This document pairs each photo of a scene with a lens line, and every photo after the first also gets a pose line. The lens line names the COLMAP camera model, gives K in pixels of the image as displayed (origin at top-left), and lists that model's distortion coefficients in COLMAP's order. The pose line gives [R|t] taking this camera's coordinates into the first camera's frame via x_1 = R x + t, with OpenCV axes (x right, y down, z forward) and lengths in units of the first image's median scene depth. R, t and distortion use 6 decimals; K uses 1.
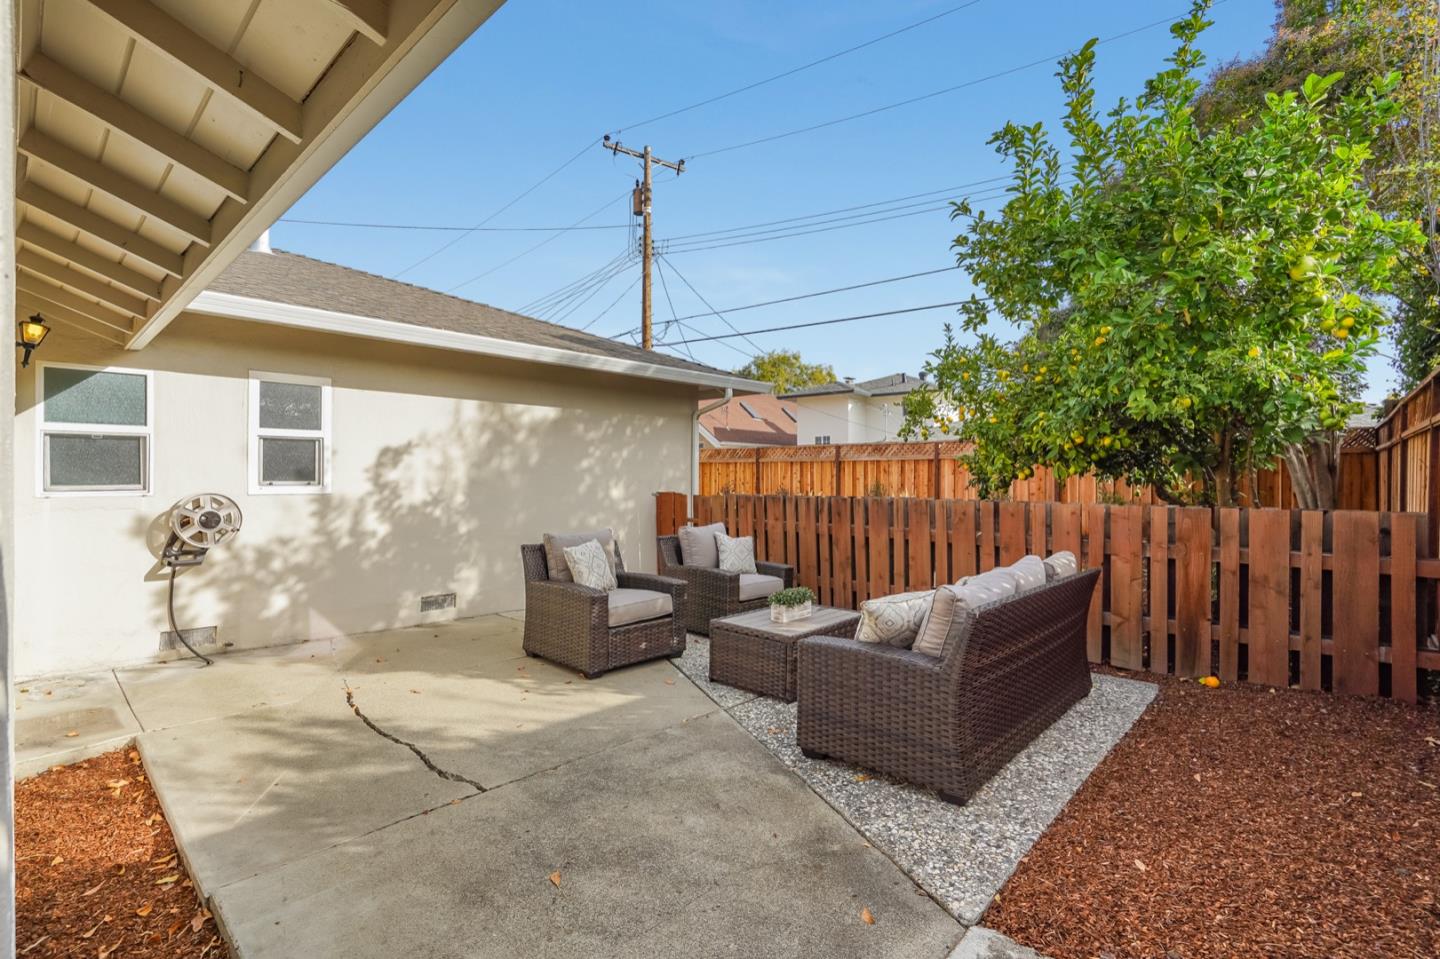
lens RADIAL K [[709.7, 0, 728.7], [0, 709.7, 477.3], [0, 0, 1]] dist [-0.002983, -0.000282]
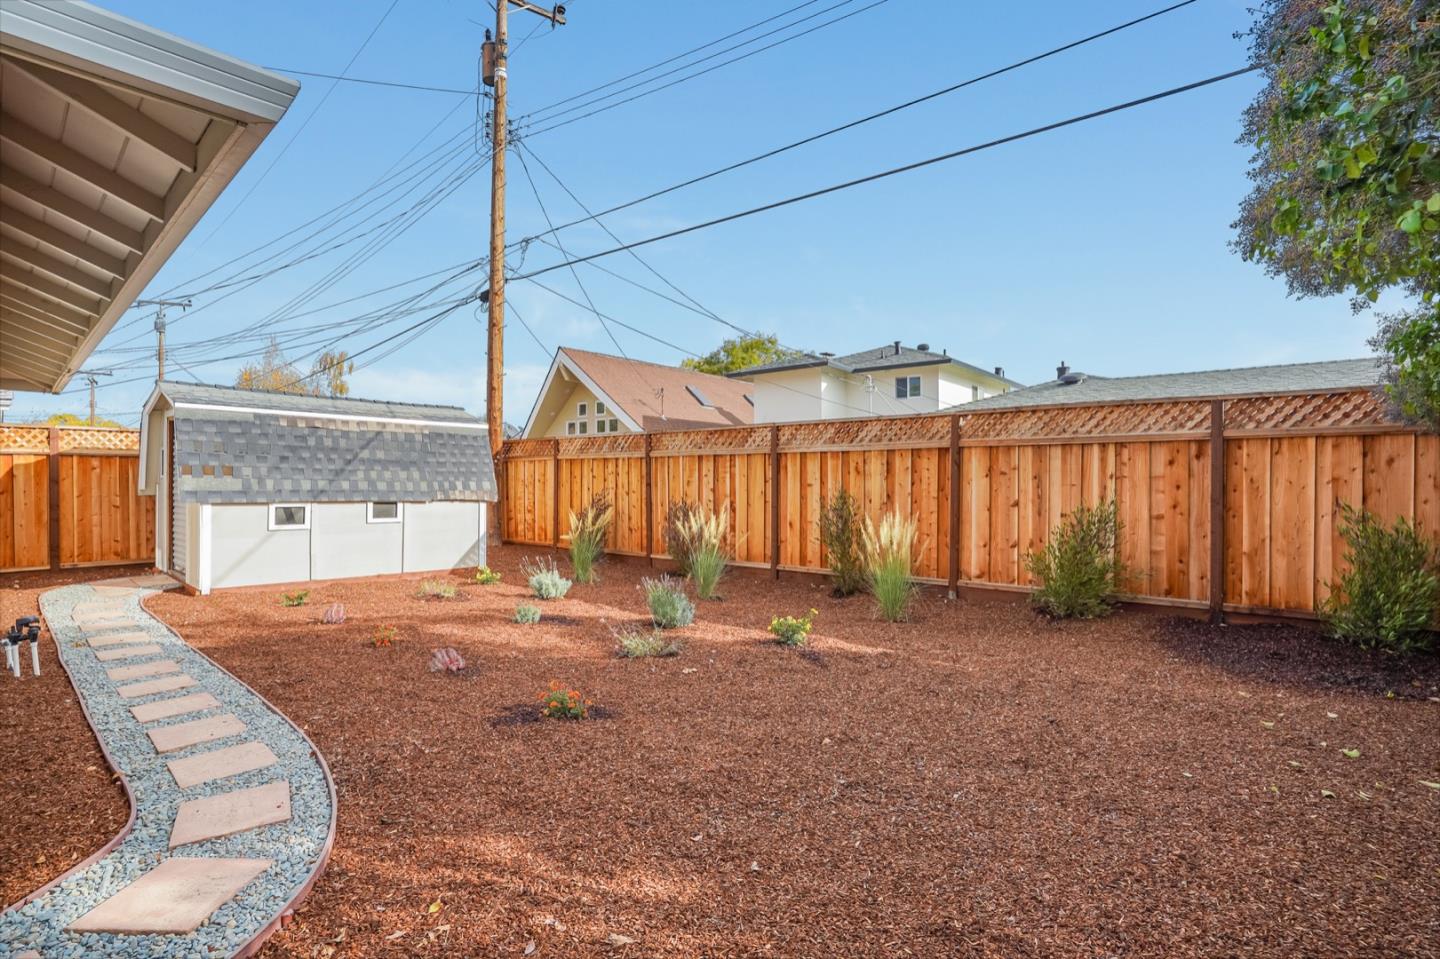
lens RADIAL K [[722.5, 0, 720.0], [0, 722.5, 479.5], [0, 0, 1]] dist [-0.024796, 0.000198]
pose [[0.999990, -0.000399, -0.004519, 0.100291], [0.000378, 0.999989, -0.004757, 0.000344], [0.004521, 0.004755, 0.999978, 0.383060]]
